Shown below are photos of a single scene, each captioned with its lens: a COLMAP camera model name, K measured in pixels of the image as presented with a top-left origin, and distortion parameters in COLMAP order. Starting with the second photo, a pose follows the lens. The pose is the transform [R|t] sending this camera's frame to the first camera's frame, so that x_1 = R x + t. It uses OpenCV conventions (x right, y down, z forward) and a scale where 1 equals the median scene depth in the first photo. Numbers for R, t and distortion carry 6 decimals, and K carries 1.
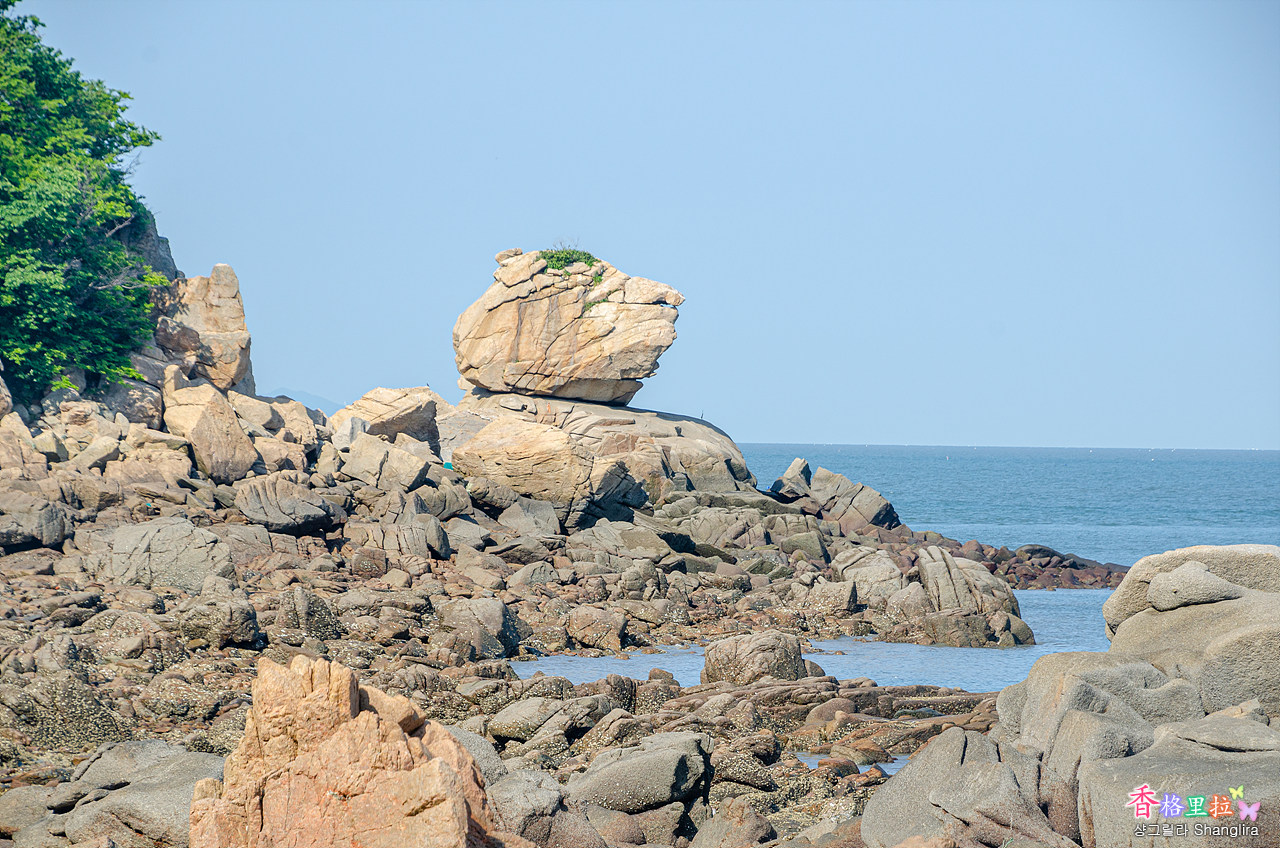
lens RADIAL K [[6850.9, 0, 642.4], [0, 6850.9, 430.1], [0, 0, 1]] dist [1.881816, 0.000000]
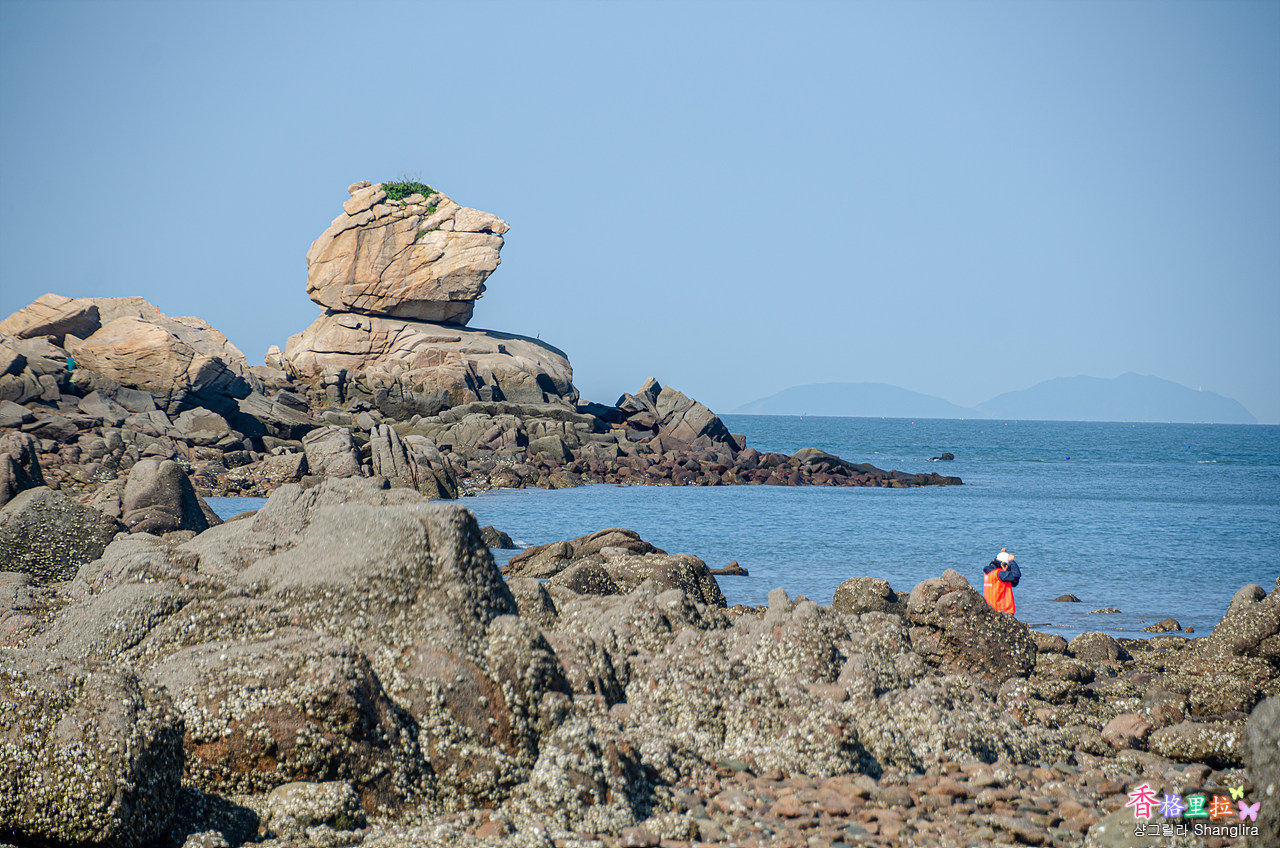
lens RADIAL K [[7567.0, 0, 640.9], [0, 7567.0, 426.6], [0, 0, 1]] dist [2.758377, 0.000000]
pose [[0.991720, 0.007438, -0.128203, 0.183307], [-0.007427, 0.999972, 0.000560, 0.011837], [0.128204, 0.000397, 0.991748, -0.200963]]
